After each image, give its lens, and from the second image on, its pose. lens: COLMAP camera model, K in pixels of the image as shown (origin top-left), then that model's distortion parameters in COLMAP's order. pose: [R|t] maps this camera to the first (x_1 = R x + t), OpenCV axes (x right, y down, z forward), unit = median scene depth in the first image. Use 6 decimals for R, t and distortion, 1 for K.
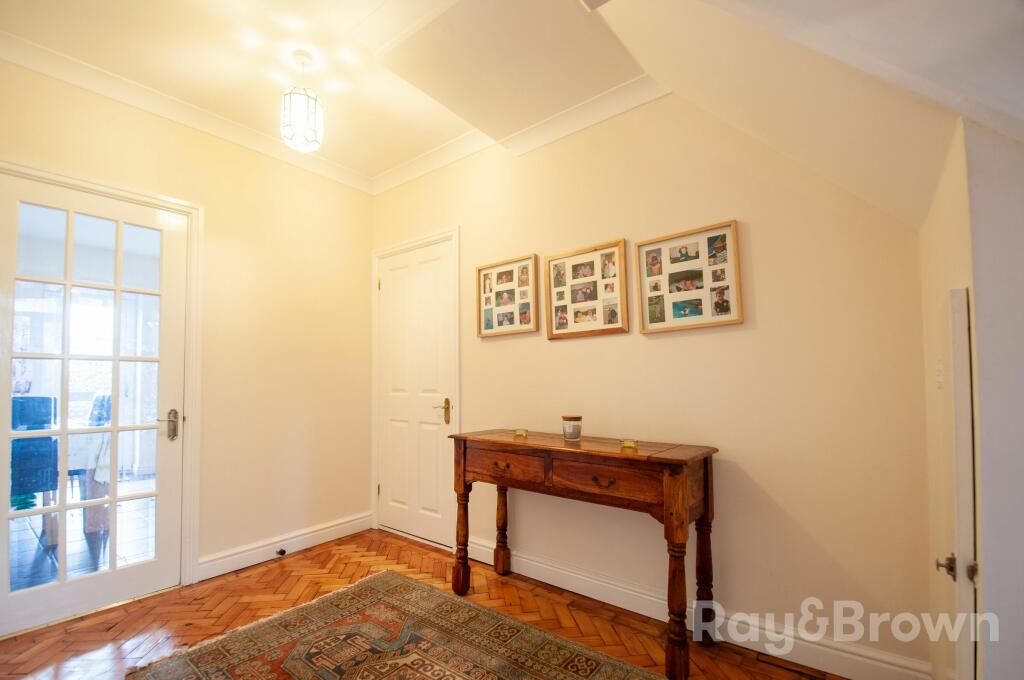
lens RADIAL K [[446.8, 0, 526.4], [0, 446.8, 369.5], [0, 0, 1]] dist [-0.001415, -0.000118]
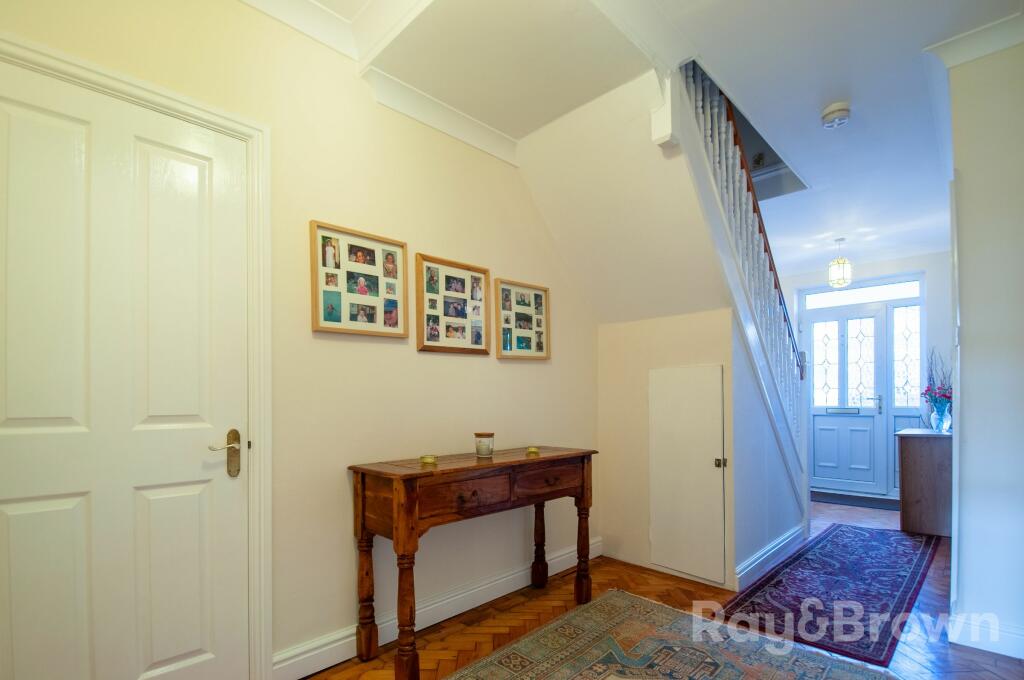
lens RADIAL K [[487.8, 0, 512.1], [0, 487.8, 398.7], [0, 0, 1]] dist [0.000174, -0.000163]
pose [[0.124430, 0.001751, 0.992227, -0.904545], [-0.025537, 0.999673, 0.001438, 0.021220], [-0.991900, -0.025518, 0.124434, 0.734798]]
